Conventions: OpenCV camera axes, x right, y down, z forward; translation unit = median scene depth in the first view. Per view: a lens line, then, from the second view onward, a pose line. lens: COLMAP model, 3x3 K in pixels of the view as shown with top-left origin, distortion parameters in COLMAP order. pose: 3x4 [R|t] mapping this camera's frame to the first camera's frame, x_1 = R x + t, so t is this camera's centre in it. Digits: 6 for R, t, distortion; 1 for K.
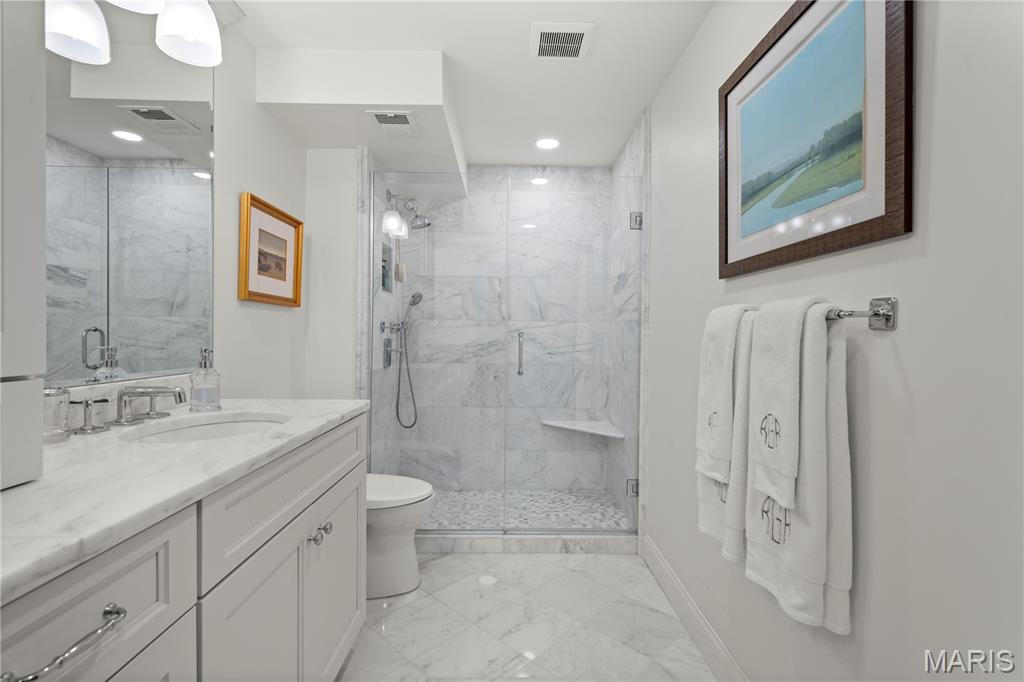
lens RADIAL K [[469.8, 0, 512.0], [0, 469.8, 341.0], [0, 0, 1]] dist [0.000246, 0.000163]
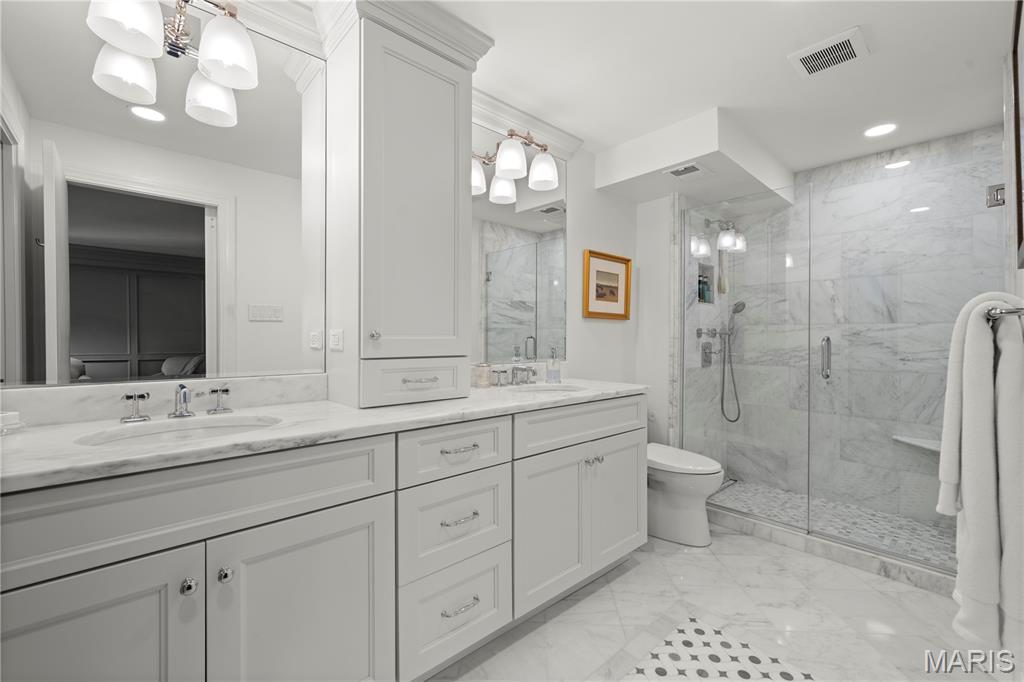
lens RADIAL K [[432.9, 0, 511.8], [0, 432.9, 337.1], [0, 0, 1]] dist [0.000069, 0.000122]
pose [[0.660302, -0.009736, -0.750937, 0.264333], [-0.006057, 0.999814, -0.018289, 0.004877], [0.750976, 0.016625, 0.660121, -0.106630]]
